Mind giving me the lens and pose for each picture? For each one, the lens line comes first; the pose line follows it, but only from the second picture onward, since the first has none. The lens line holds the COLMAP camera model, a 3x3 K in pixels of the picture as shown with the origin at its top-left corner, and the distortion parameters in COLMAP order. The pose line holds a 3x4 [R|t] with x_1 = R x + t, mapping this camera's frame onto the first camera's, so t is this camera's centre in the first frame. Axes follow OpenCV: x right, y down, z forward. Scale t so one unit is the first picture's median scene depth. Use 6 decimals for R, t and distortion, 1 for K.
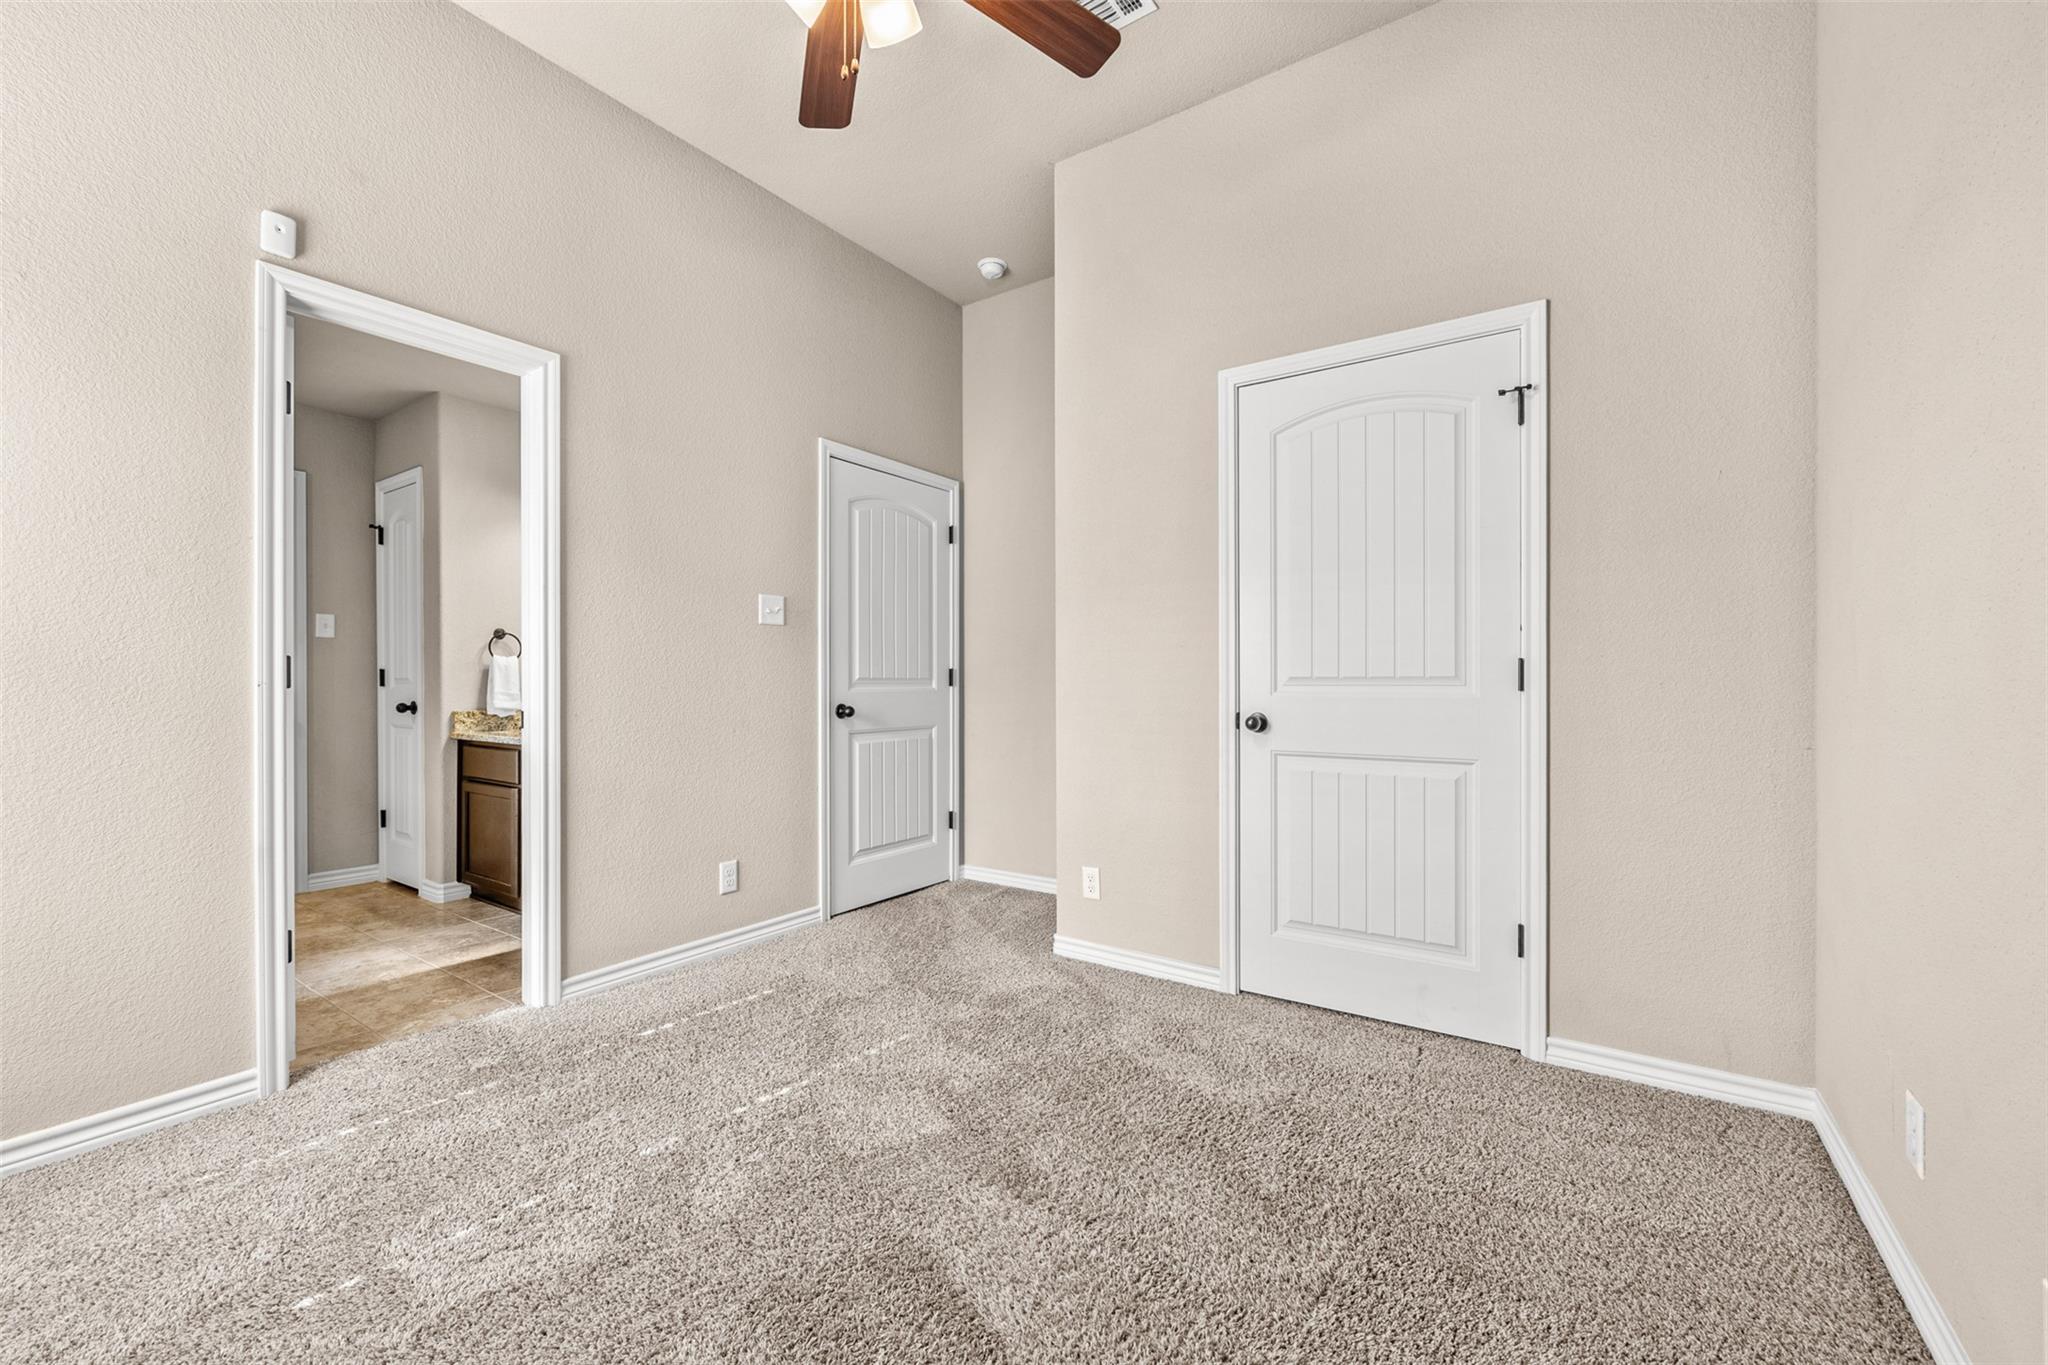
lens RADIAL K [[818.0, 0, 1031.5], [0, 818.0, 672.6], [0, 0, 1]] dist [-0.005686, 0.000813]
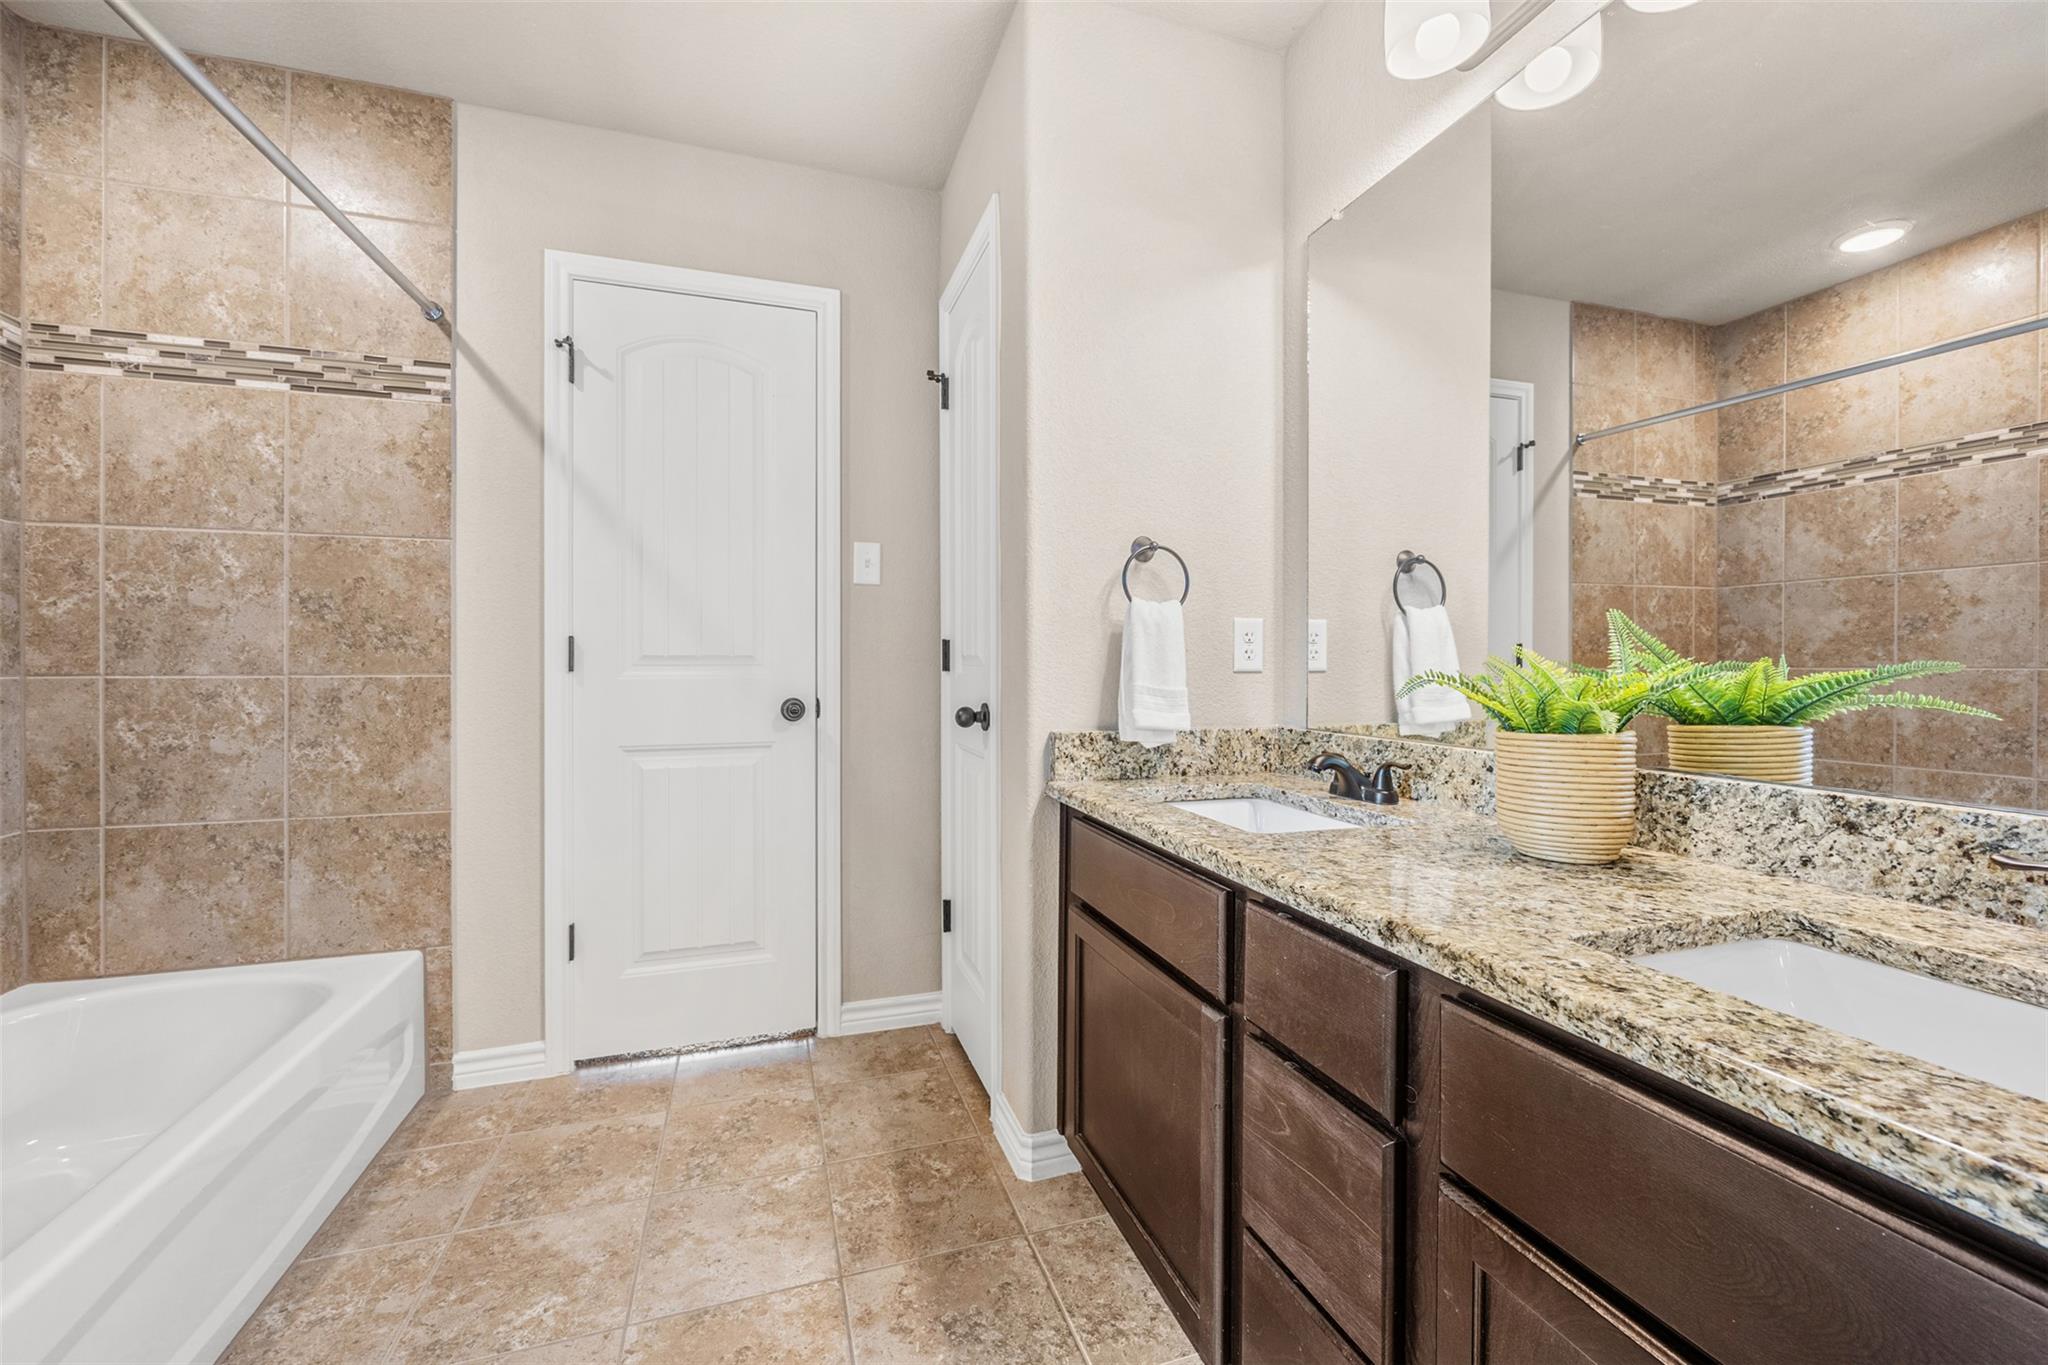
lens RADIAL K [[818.0, 0, 1022.4], [0, 818.0, 674.3], [0, 0, 1]] dist [-0.005686, 0.000813]
pose [[0.791063, 0.010591, -0.611642, -0.446783], [-0.006195, 0.999938, 0.009303, 0.013408], [0.611703, -0.003570, 0.791080, 0.633811]]
